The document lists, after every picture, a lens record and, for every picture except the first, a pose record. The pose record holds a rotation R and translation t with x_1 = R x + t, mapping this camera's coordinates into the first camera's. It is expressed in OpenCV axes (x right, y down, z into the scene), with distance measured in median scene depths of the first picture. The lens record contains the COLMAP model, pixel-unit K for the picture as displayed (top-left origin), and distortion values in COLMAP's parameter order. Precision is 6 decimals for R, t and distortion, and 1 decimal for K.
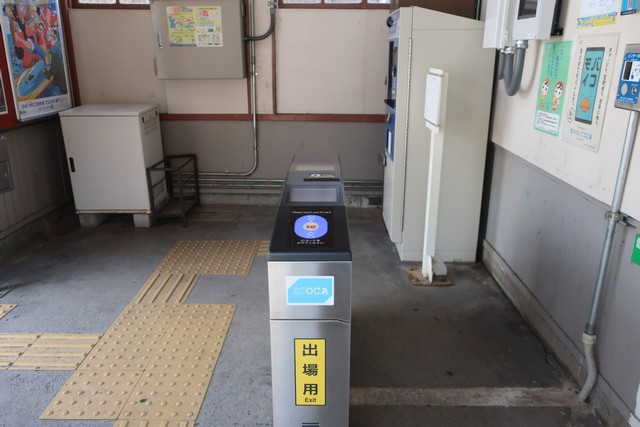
lens RADIAL K [[503.1, 0, 320.0], [0, 503.1, 213.5], [0, 0, 1]] dist [-0.005162, 0.003616]
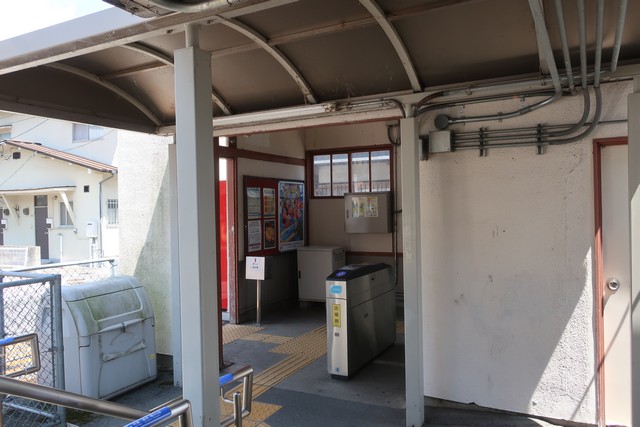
lens RADIAL K [[503.1, 0, 320.0], [0, 503.1, 213.5], [0, 0, 1]] dist [-0.005162, 0.003616]
pose [[0.892057, -0.011812, -0.451769, 0.489182], [-0.120475, 0.957267, -0.262918, 0.188247], [0.435569, 0.288965, 0.852513, -0.744445]]
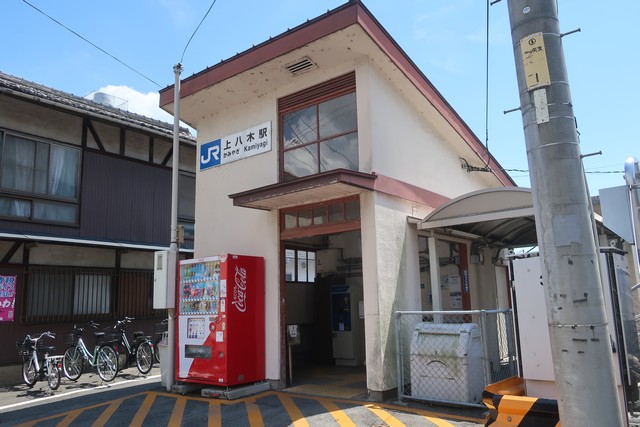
lens RADIAL K [[503.1, 0, 320.0], [0, 503.1, 213.5], [0, 0, 1]] dist [-0.005162, 0.003616]
pose [[0.604818, 0.130516, 0.785596, -2.146158], [0.267652, 0.895780, -0.354882, 0.255088], [-0.750039, 0.424905, 0.506851, -0.634773]]
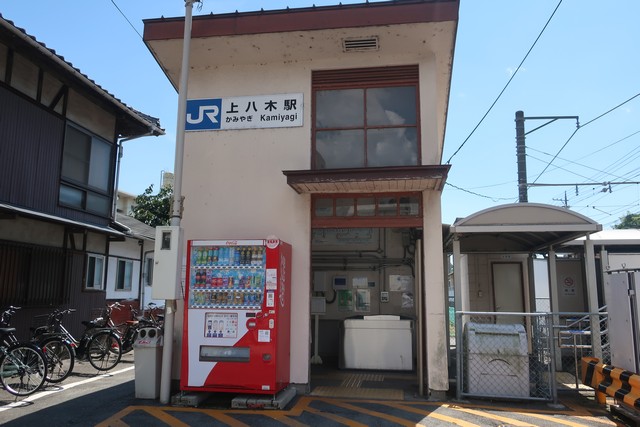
lens RADIAL K [[503.1, 0, 320.0], [0, 503.1, 213.5], [0, 0, 1]] dist [-0.005162, 0.003616]
pose [[0.134849, 0.163284, 0.977320, -2.427712], [0.292762, 0.935729, -0.196730, -0.099997], [-0.946629, 0.312651, 0.078379, 0.390209]]
